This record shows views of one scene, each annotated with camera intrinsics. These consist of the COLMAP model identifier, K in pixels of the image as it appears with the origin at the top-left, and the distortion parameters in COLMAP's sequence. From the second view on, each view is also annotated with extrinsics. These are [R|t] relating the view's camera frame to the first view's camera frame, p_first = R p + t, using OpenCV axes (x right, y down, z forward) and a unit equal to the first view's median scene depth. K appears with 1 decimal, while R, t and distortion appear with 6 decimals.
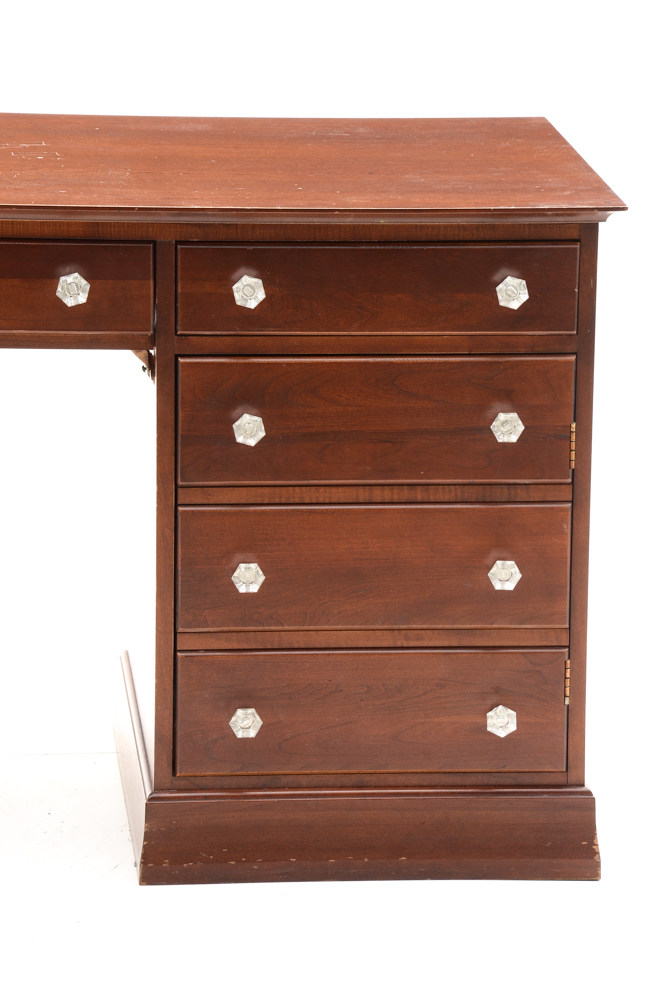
lens RADIAL K [[4828.4, 0, 329.9], [0, 4828.4, 485.1], [0, 0, 1]] dist [2.199380, -1.820564]
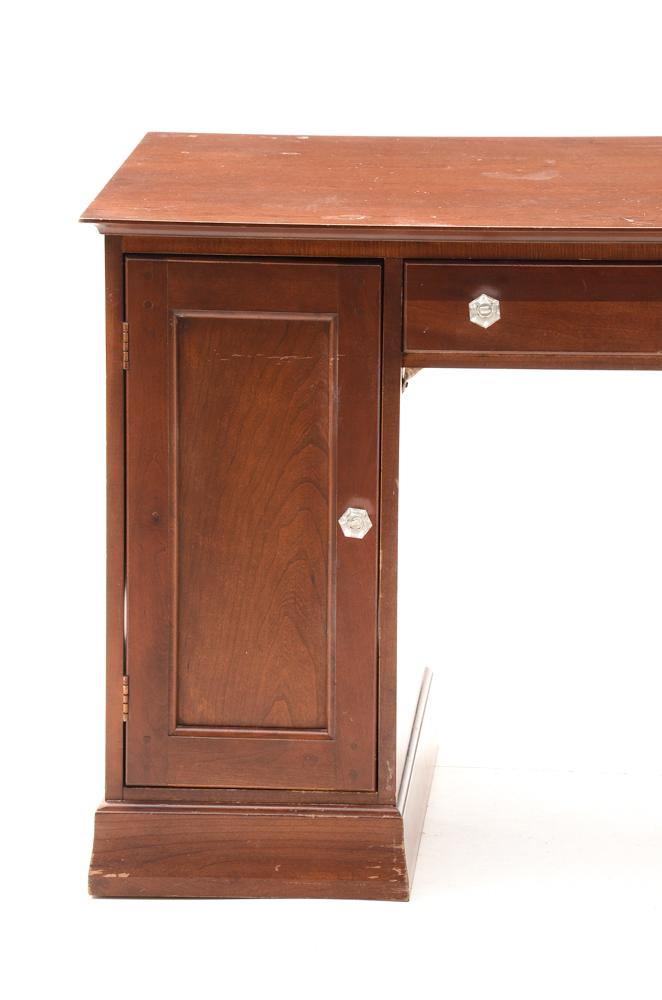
lens RADIAL K [[4828.4, 0, 329.9], [0, 4828.4, 485.1], [0, 0, 1]] dist [2.199380, -1.820564]
pose [[0.981270, 0.025649, -0.190921, 0.164027], [-0.026581, 0.999644, -0.002321, -0.000909], [0.190793, 0.007353, 0.981603, 0.017140]]
